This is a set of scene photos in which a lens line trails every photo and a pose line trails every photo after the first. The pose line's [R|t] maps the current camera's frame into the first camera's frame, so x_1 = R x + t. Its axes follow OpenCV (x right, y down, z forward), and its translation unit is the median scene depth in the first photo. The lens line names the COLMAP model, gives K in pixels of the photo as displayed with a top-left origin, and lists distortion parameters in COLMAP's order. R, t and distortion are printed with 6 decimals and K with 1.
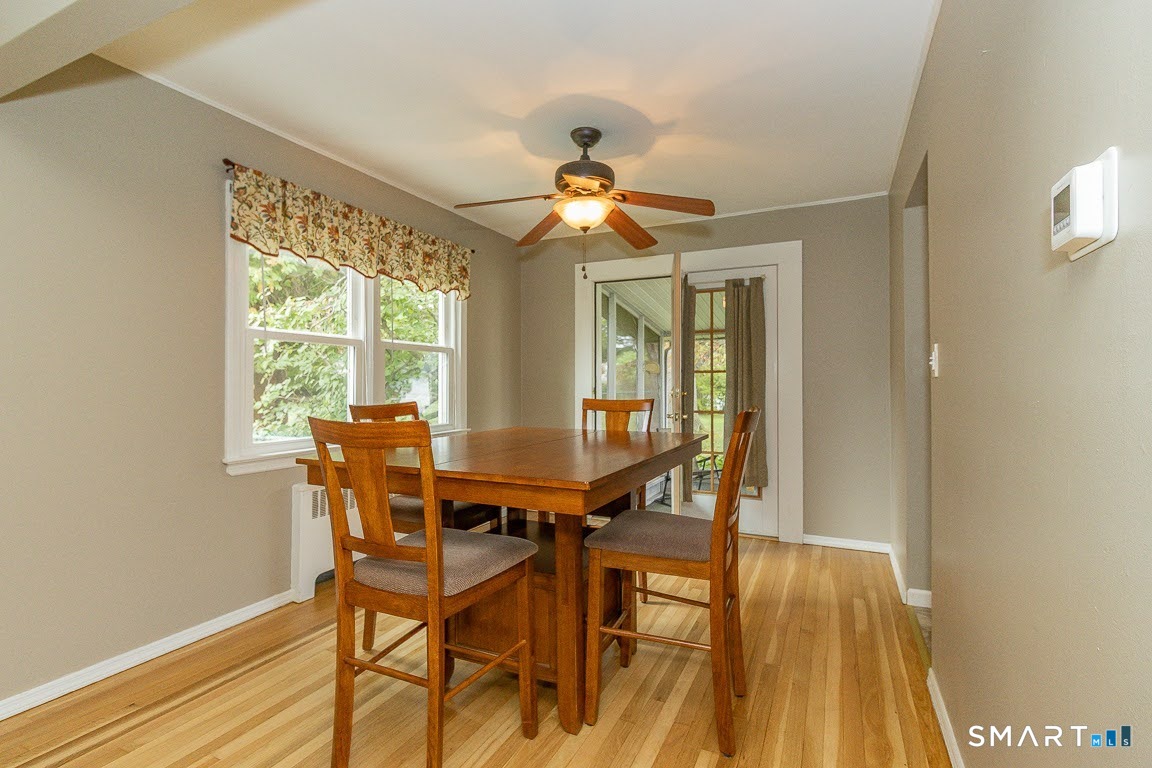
lens RADIAL K [[547.0, 0, 571.3], [0, 547.0, 386.2], [0, 0, 1]] dist [0.002223, 0.000303]
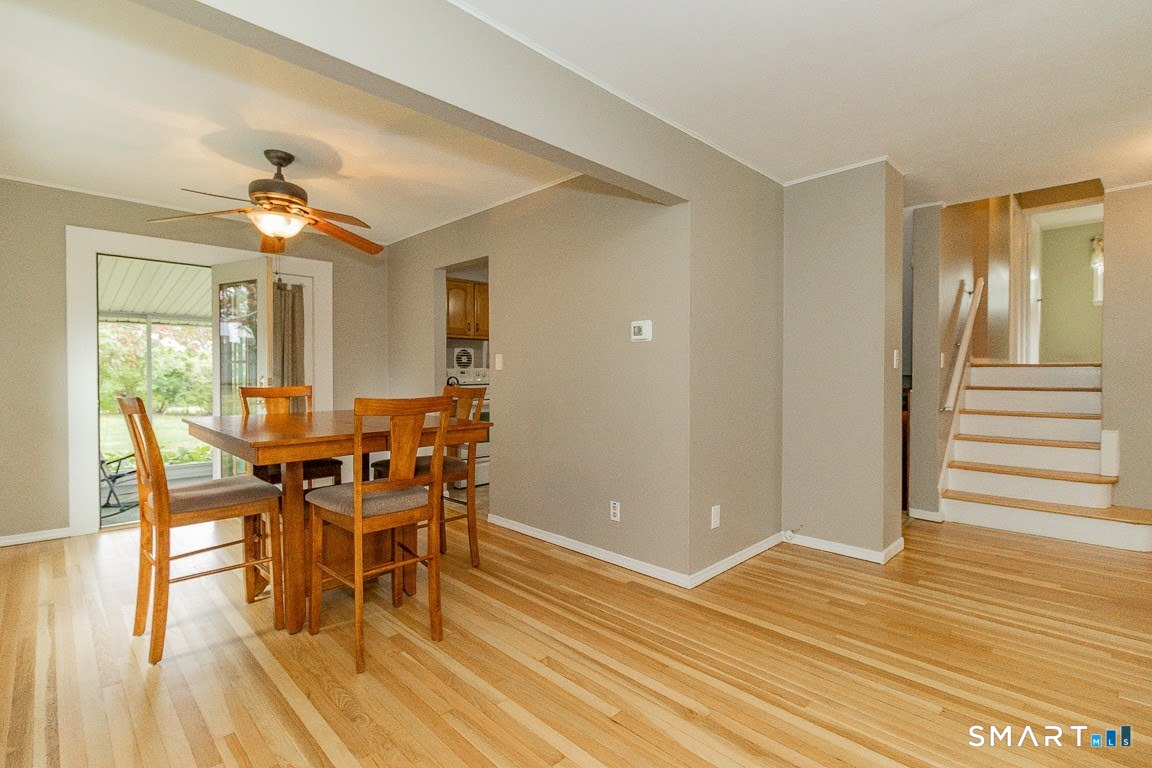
lens RADIAL K [[547.0, 0, 575.5], [0, 547.0, 381.5], [0, 0, 1]] dist [0.002223, 0.000303]
pose [[0.348029, -0.008261, 0.937447, -0.595048], [-0.003139, 0.999945, 0.009978, -0.001913], [-0.937479, -0.006416, 0.347984, 0.015832]]
